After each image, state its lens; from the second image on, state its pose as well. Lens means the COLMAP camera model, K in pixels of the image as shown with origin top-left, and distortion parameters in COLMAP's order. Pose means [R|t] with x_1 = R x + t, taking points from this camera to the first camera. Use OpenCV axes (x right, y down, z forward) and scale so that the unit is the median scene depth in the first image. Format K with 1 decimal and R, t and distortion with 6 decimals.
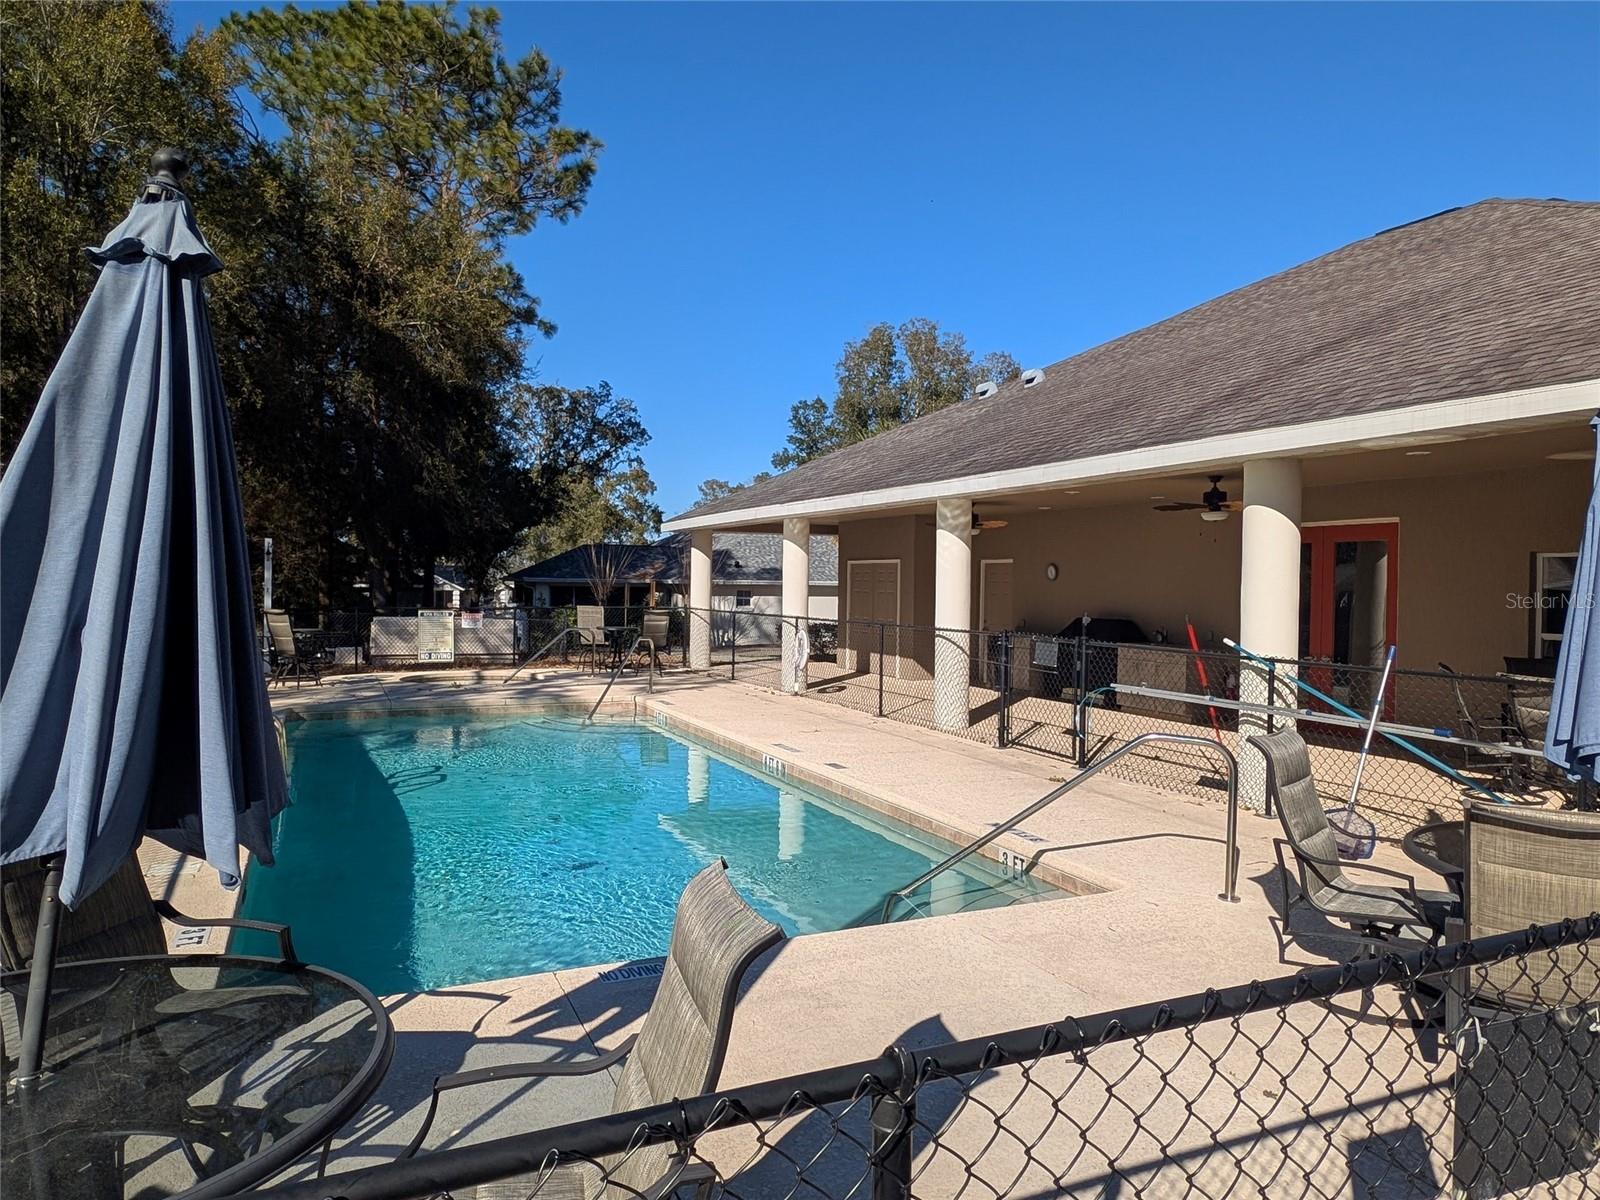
lens RADIAL K [[1042.1, 0, 800.0], [0, 1042.1, 600.0], [0, 0, 1]] dist [0.003365, 0.000864]
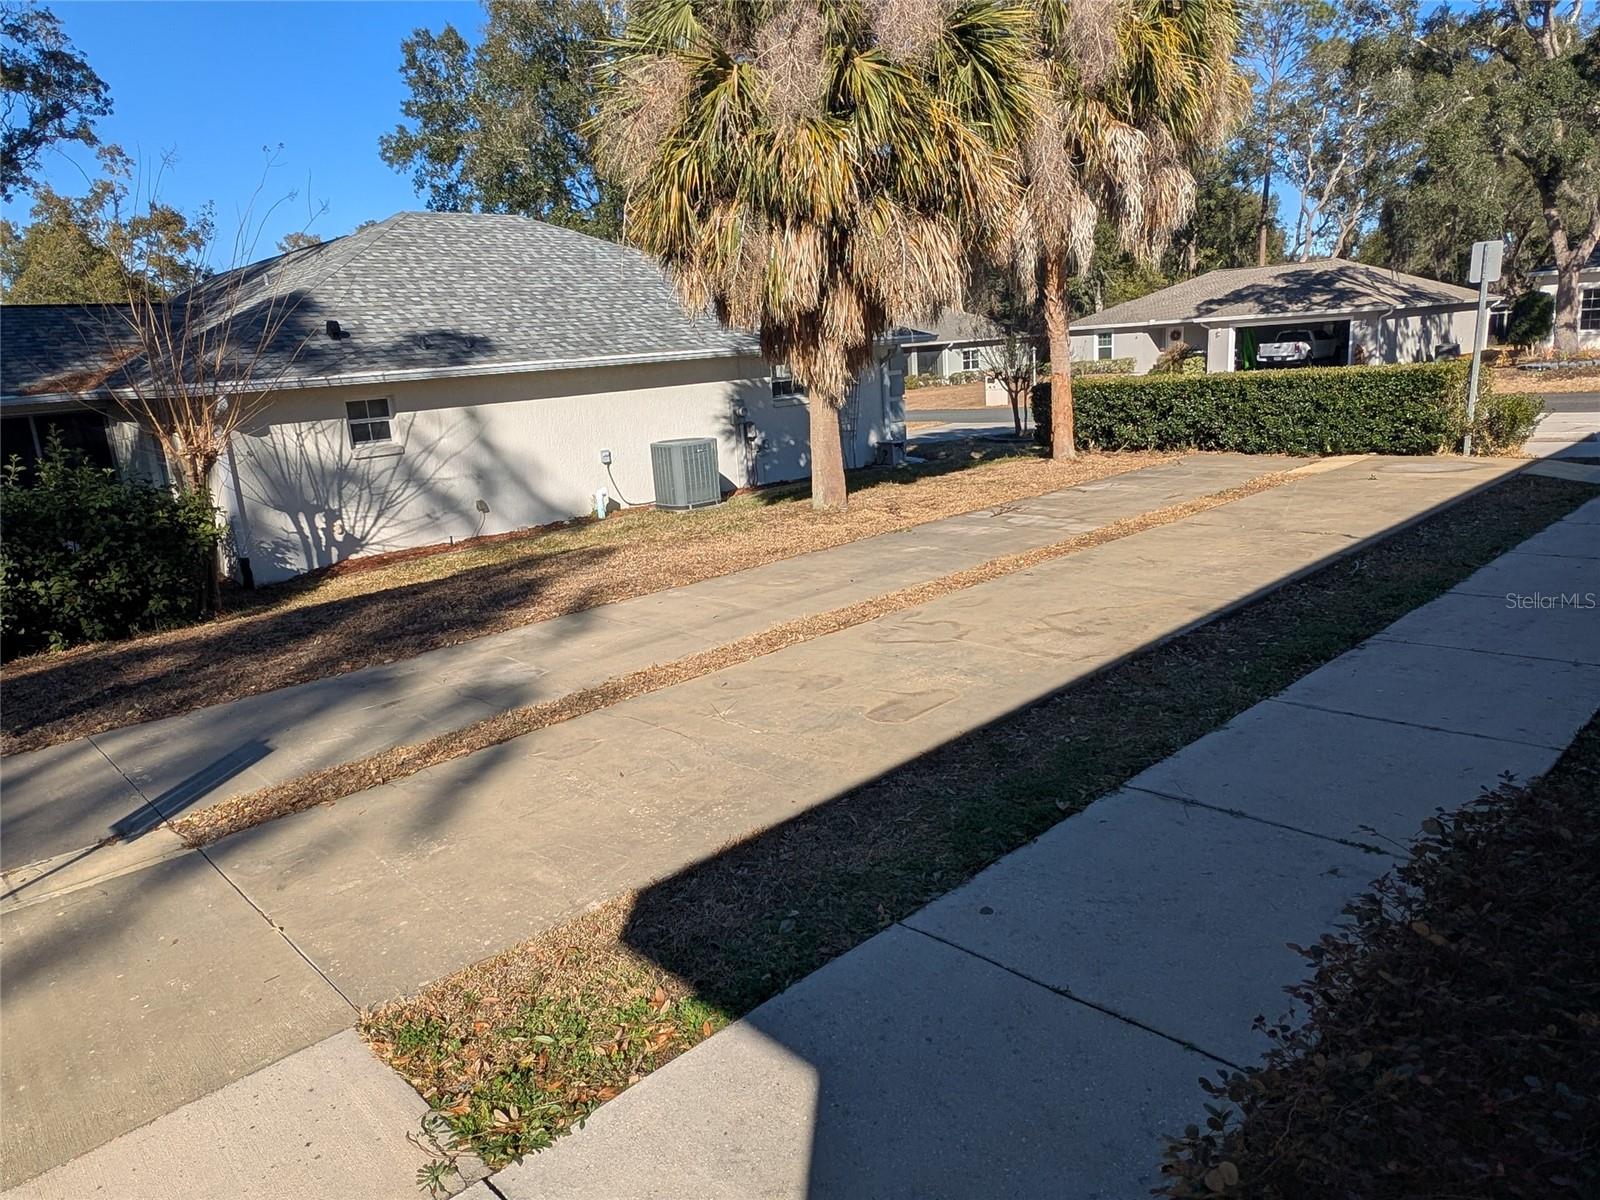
lens RADIAL K [[1042.1, 0, 800.0], [0, 1042.1, 600.0], [0, 0, 1]] dist [0.003365, 0.000864]
pose [[0.942336, -0.150570, 0.298884, -0.029748], [0.082829, 0.970220, 0.227624, -0.011300], [-0.324257, -0.189742, 0.926745, 0.582850]]
